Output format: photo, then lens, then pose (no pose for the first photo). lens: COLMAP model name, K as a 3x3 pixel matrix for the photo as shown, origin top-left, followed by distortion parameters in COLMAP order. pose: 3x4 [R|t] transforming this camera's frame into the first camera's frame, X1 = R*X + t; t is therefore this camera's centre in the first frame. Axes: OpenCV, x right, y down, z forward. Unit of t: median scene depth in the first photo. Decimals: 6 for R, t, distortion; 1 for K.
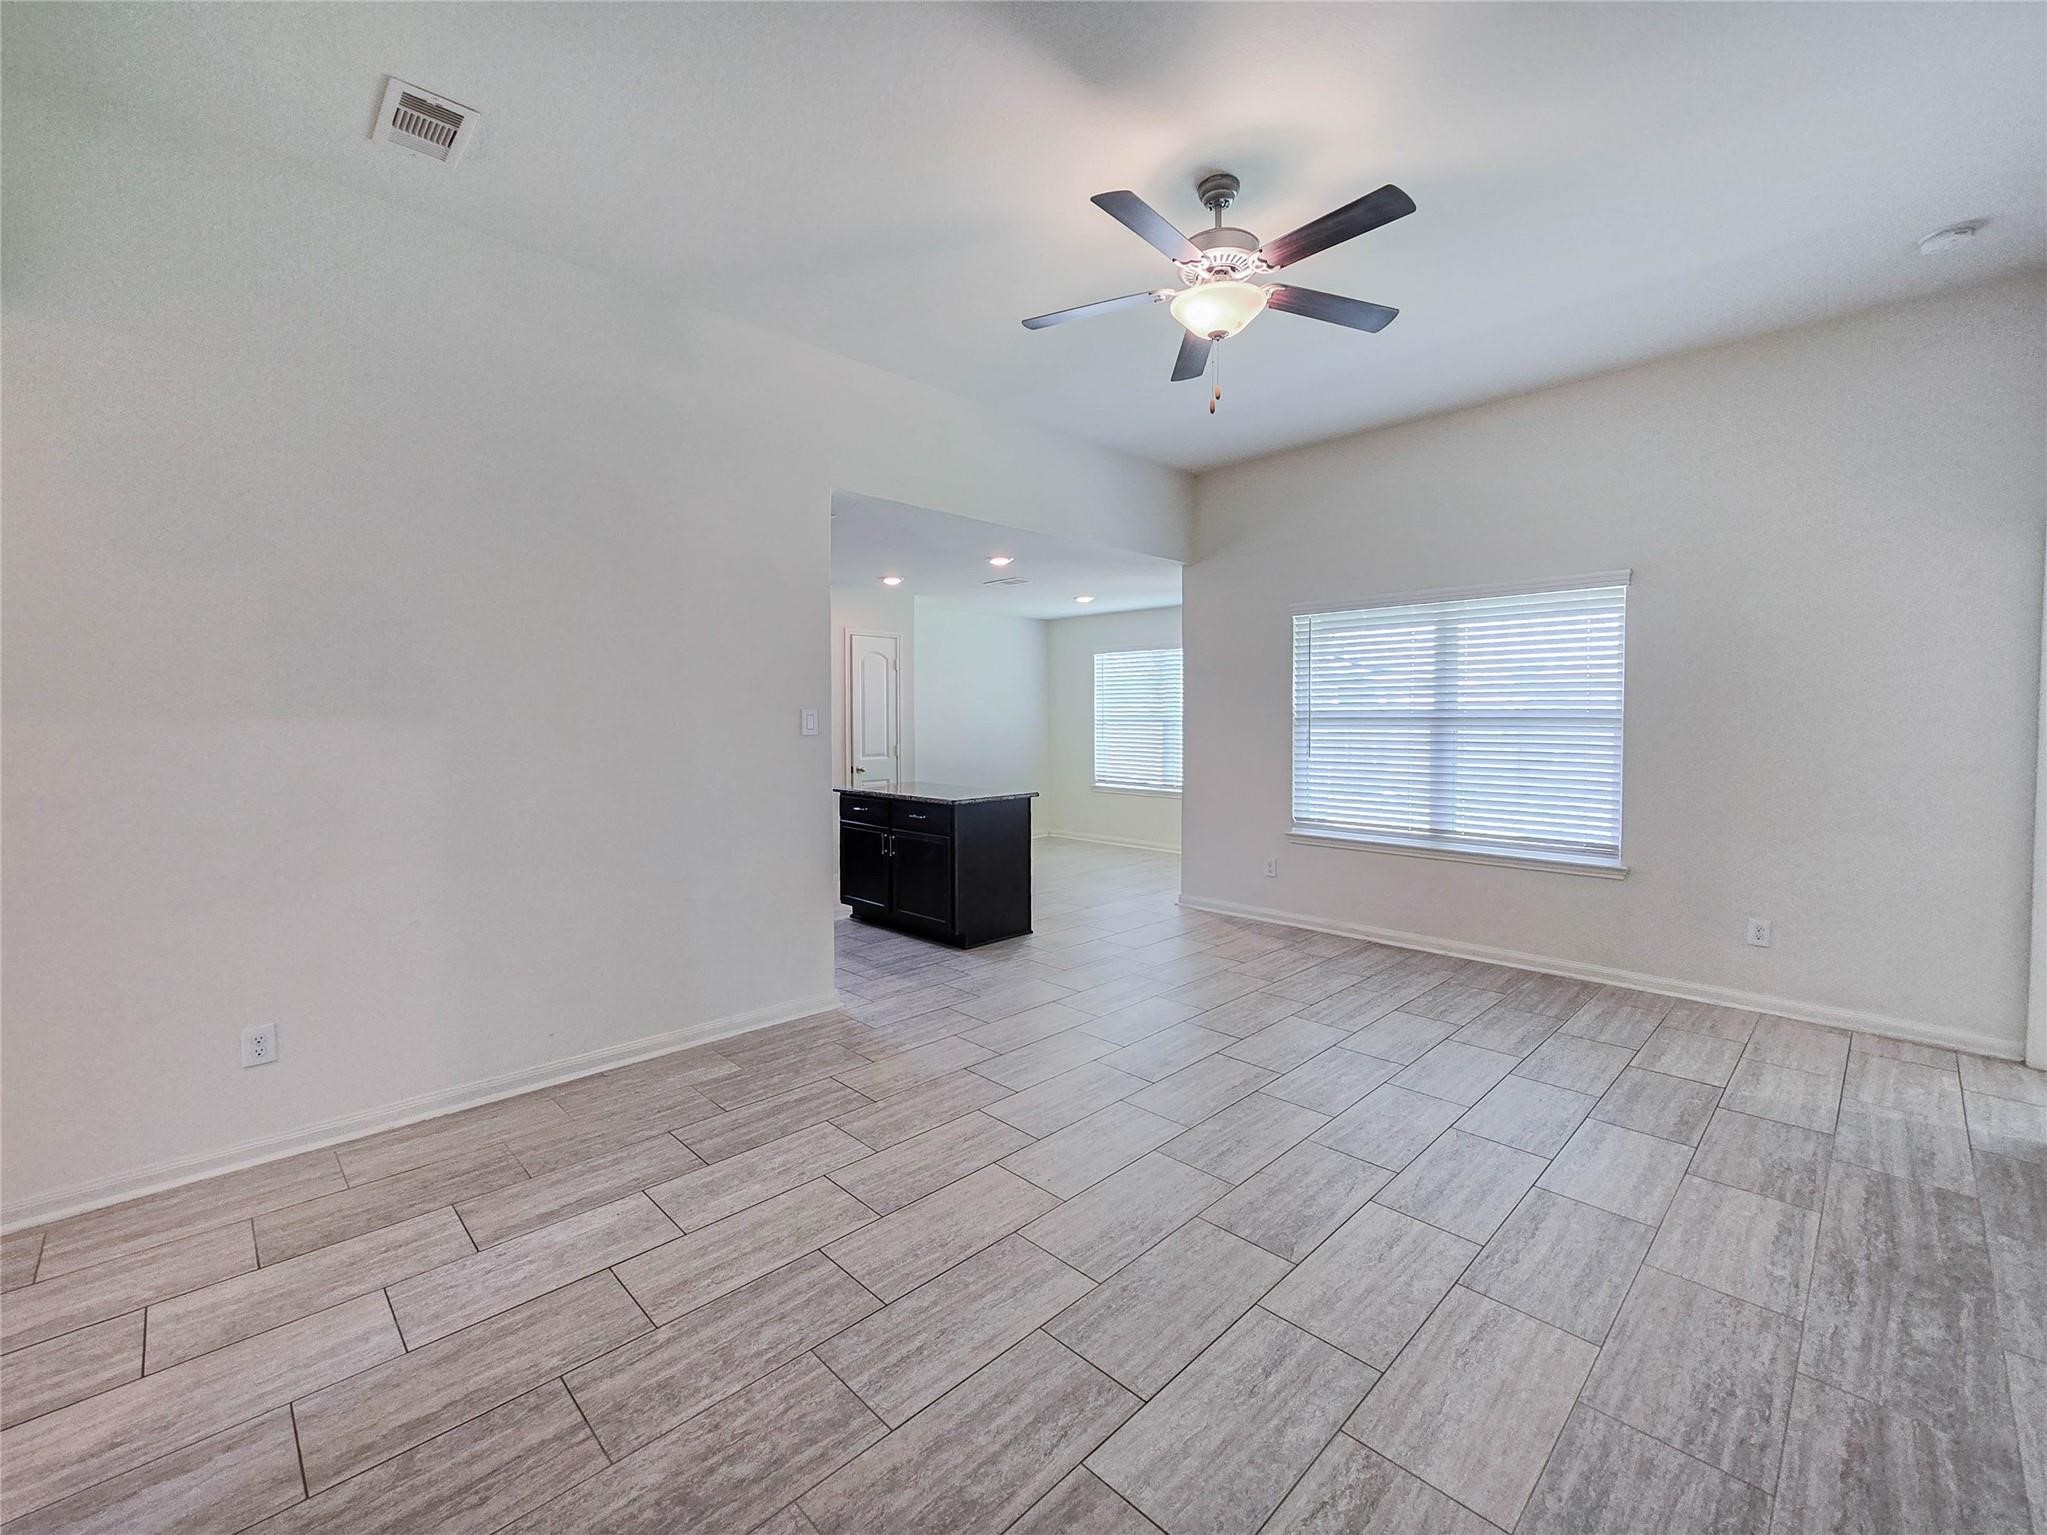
lens RADIAL K [[857.7, 0, 1022.2], [0, 857.7, 755.7], [0, 0, 1]] dist [-0.001905, 0.000937]
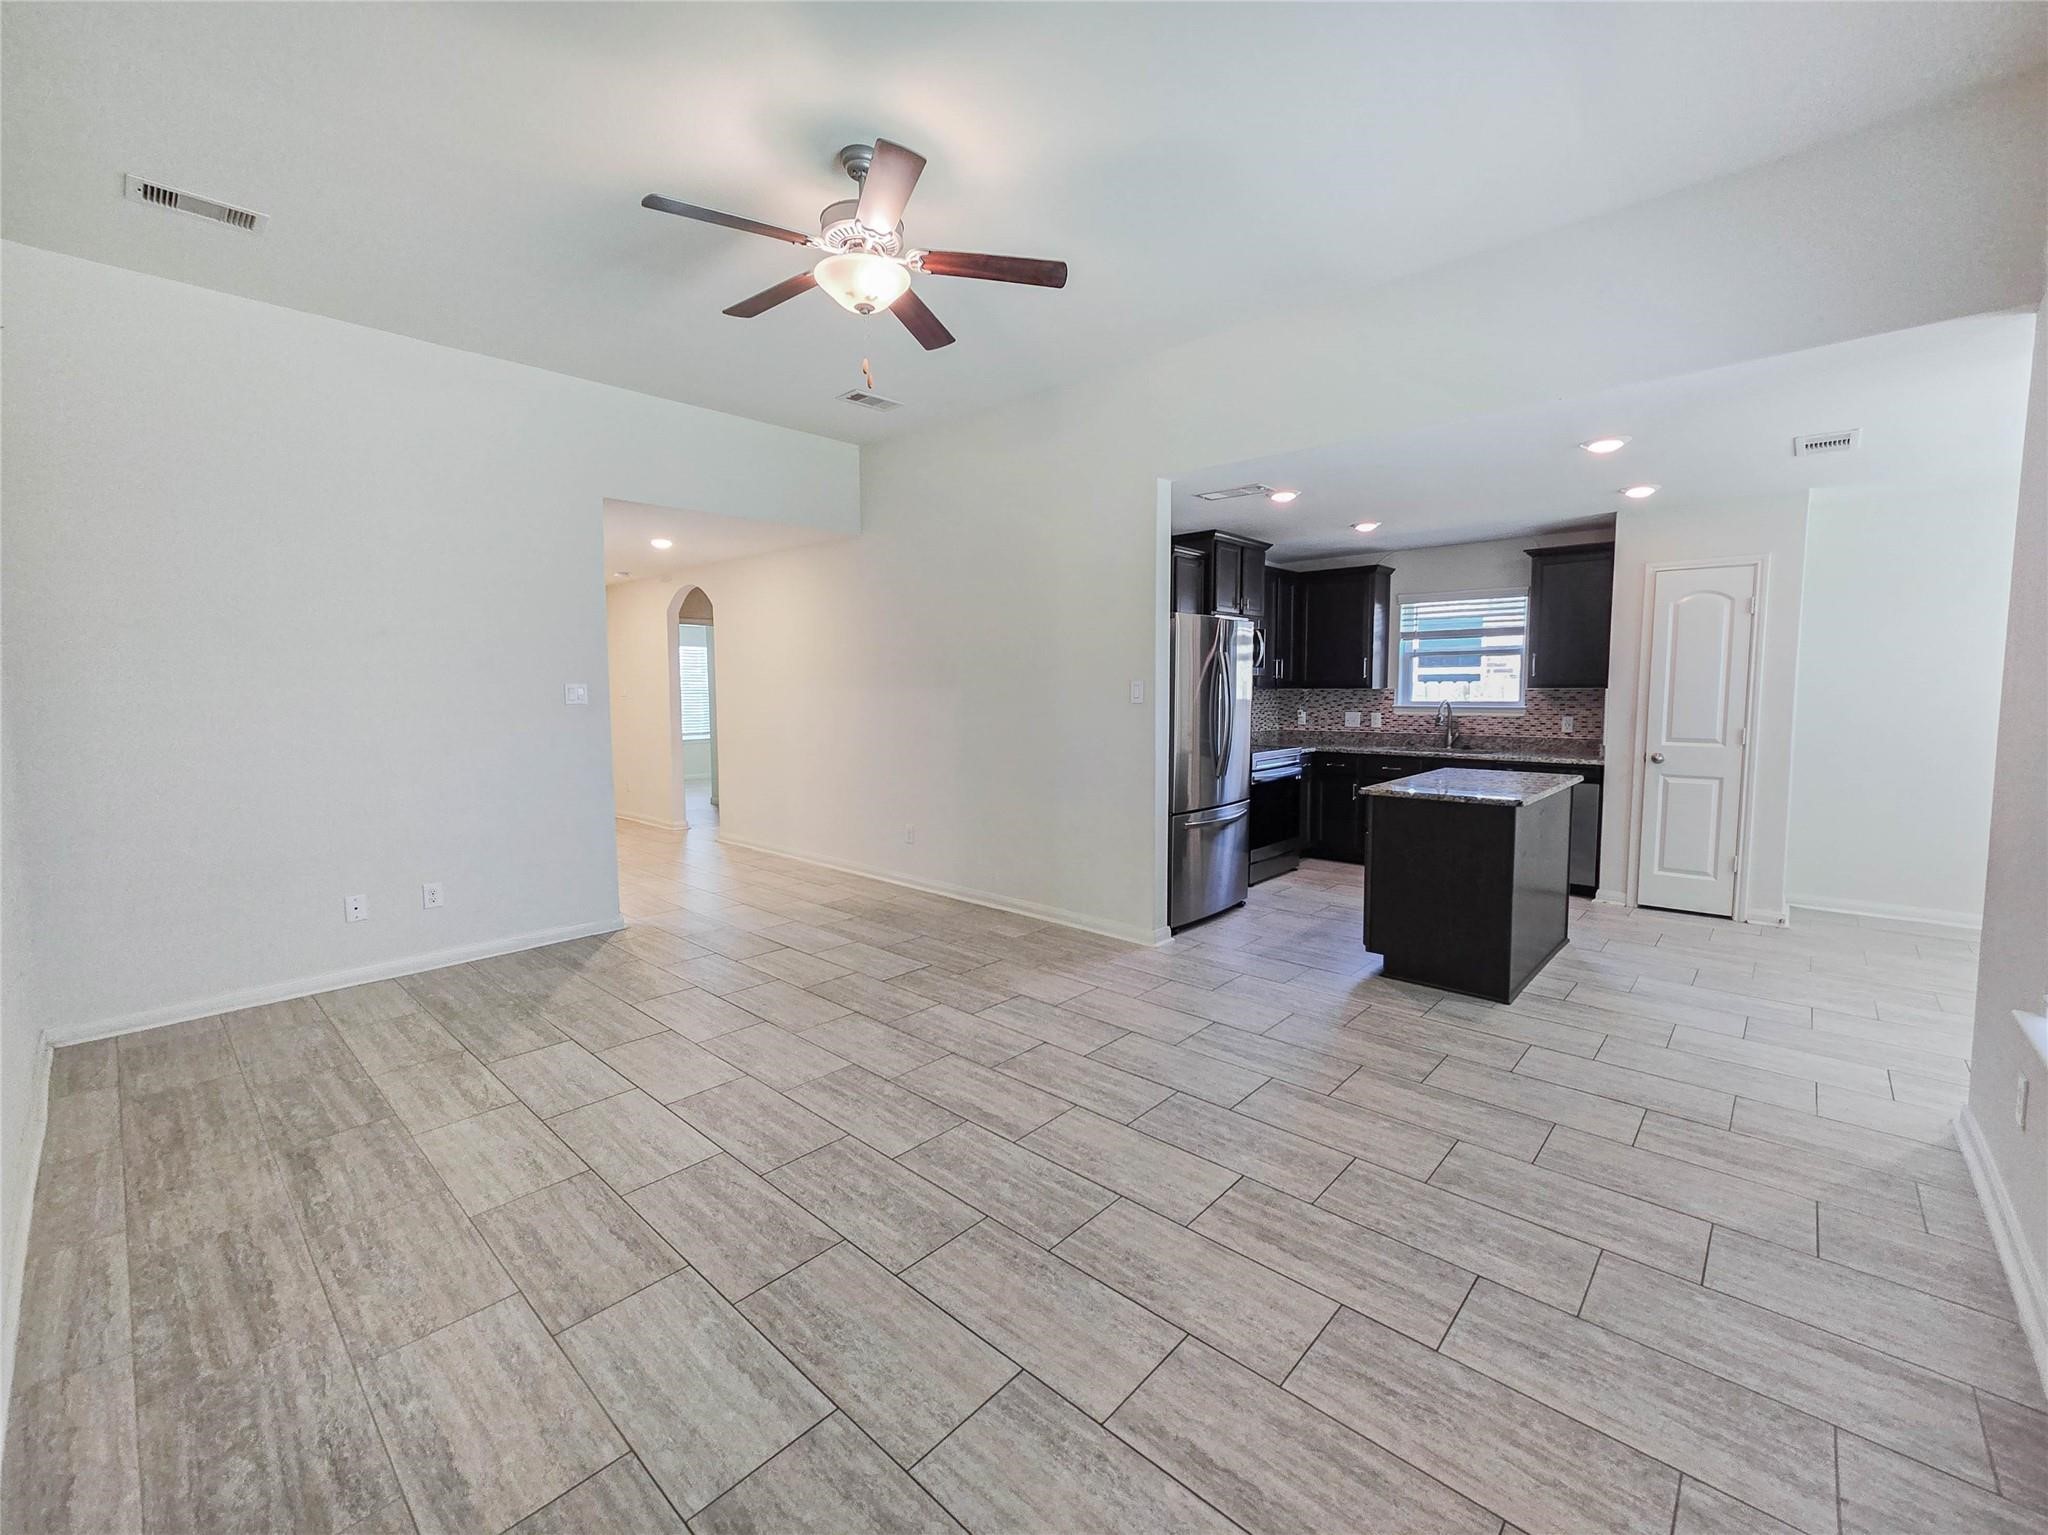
lens RADIAL K [[819.4, 0, 1031.8], [0, 819.4, 757.5], [0, 0, 1]] dist [0.002657, -0.004574]
pose [[0.078793, 0.089577, -0.992858, 1.260492], [-0.043457, 0.995317, 0.086350, -0.059943], [0.995943, 0.036342, 0.082316, 1.154784]]
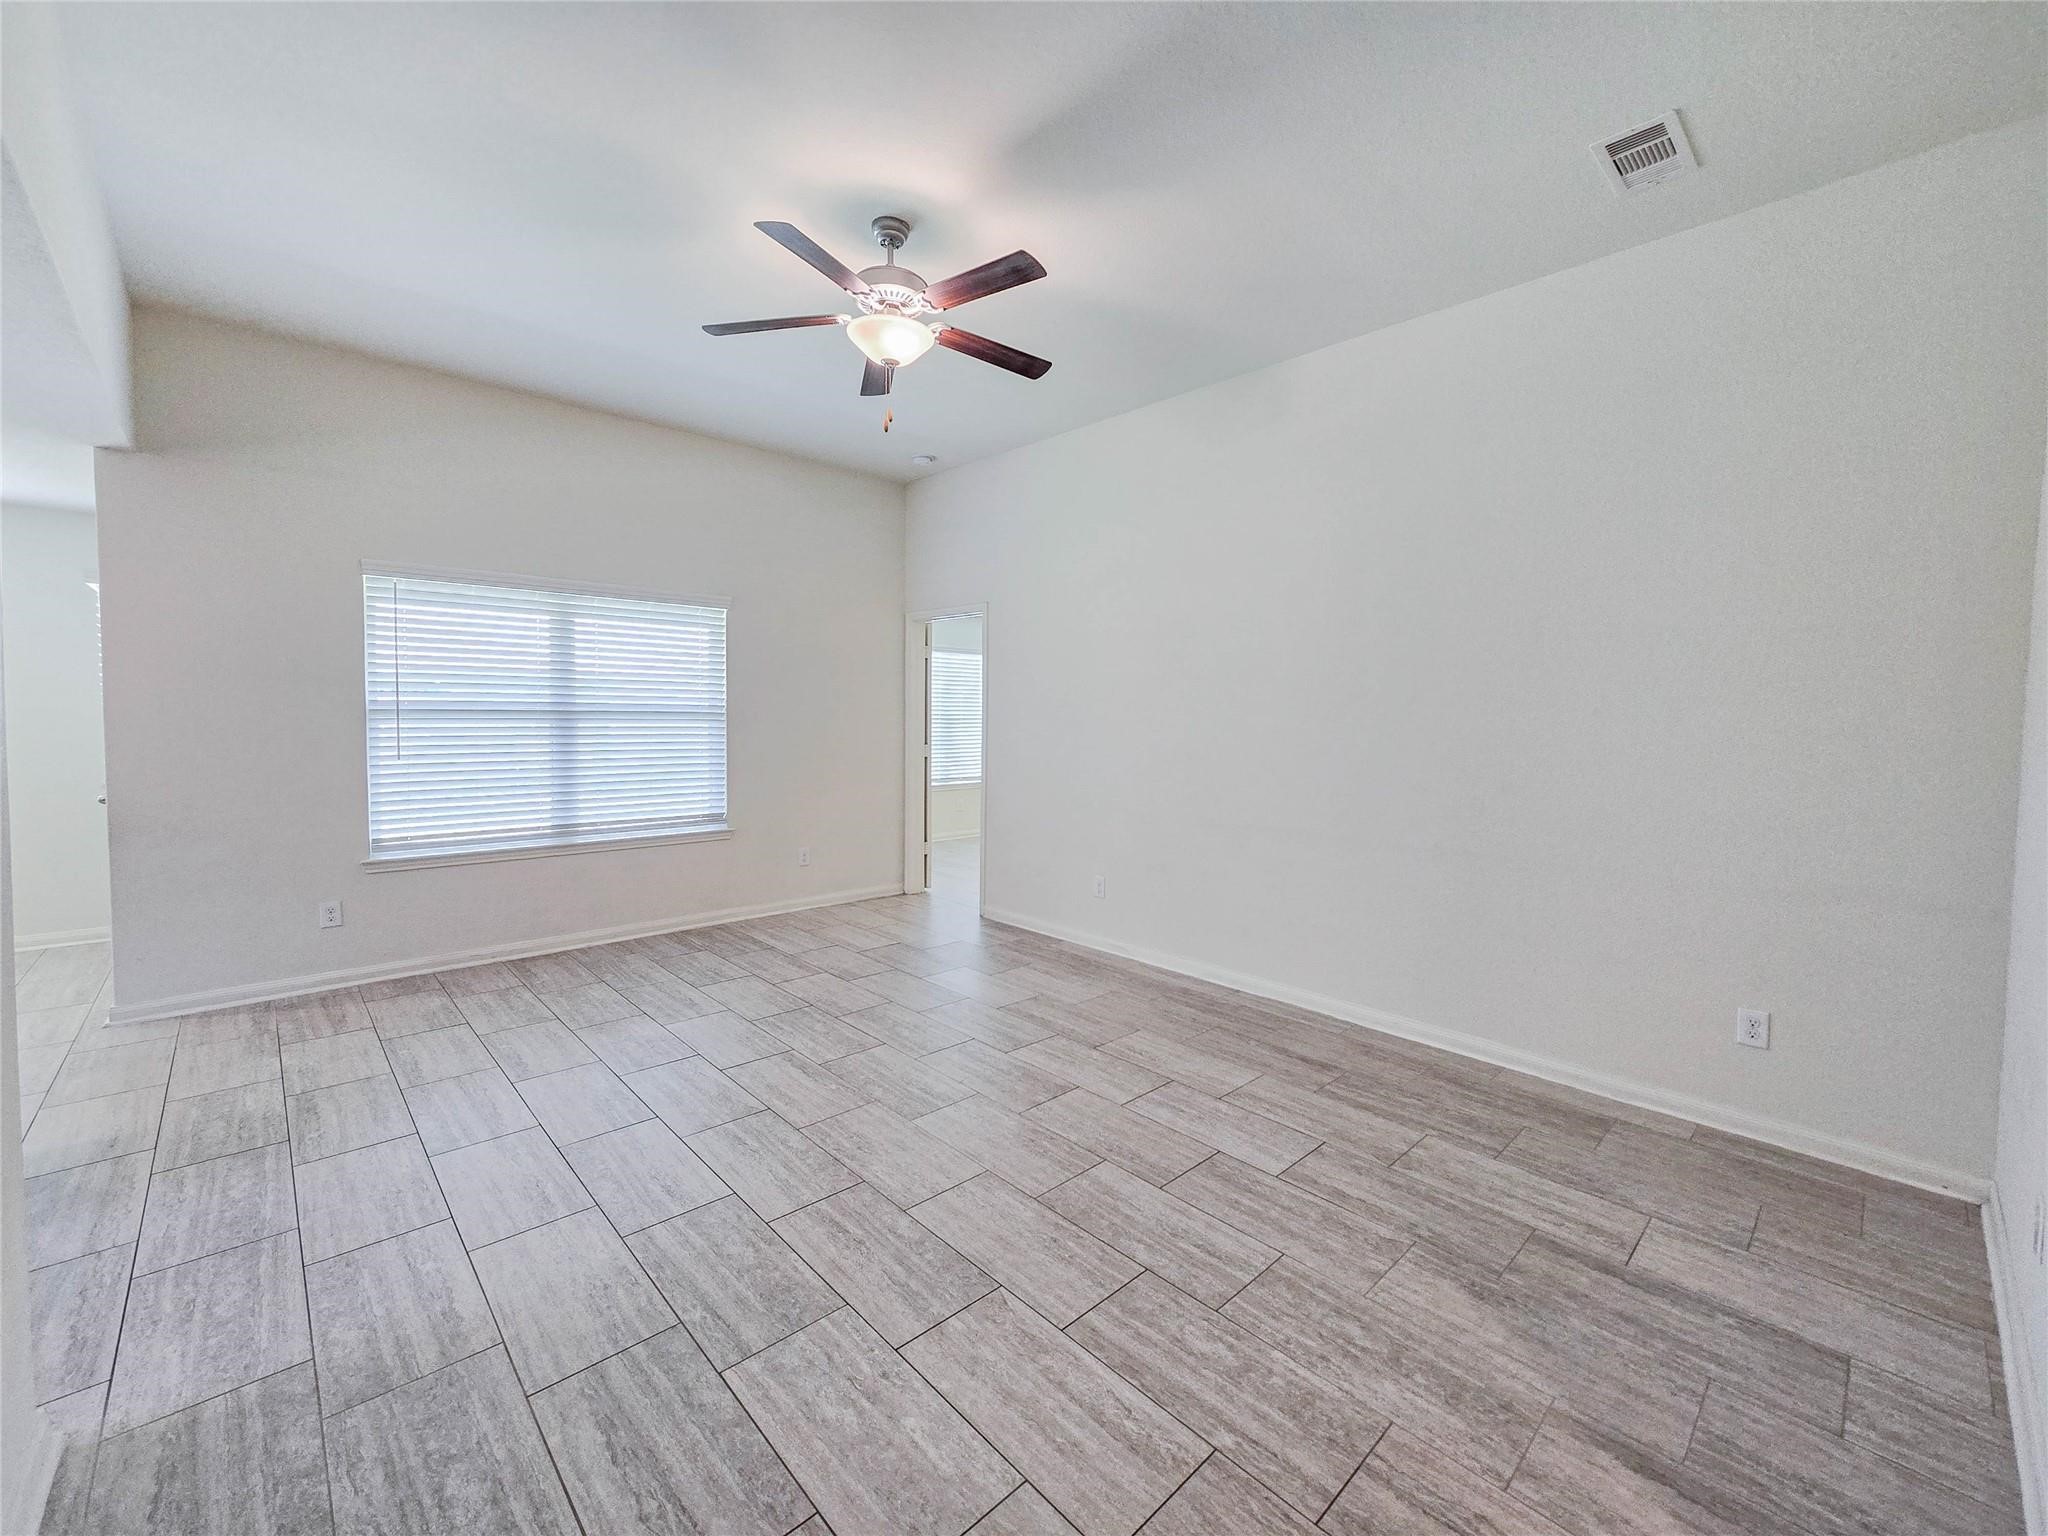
lens RADIAL K [[858.1, 0, 1022.7], [0, 858.1, 756.2], [0, 0, 1]] dist [-0.001905, 0.000937]
pose [[0.016671, -0.045808, 0.998811, -0.898048], [0.036777, 0.998302, 0.045170, -0.032439], [-0.999184, 0.035980, 0.018328, 0.840983]]
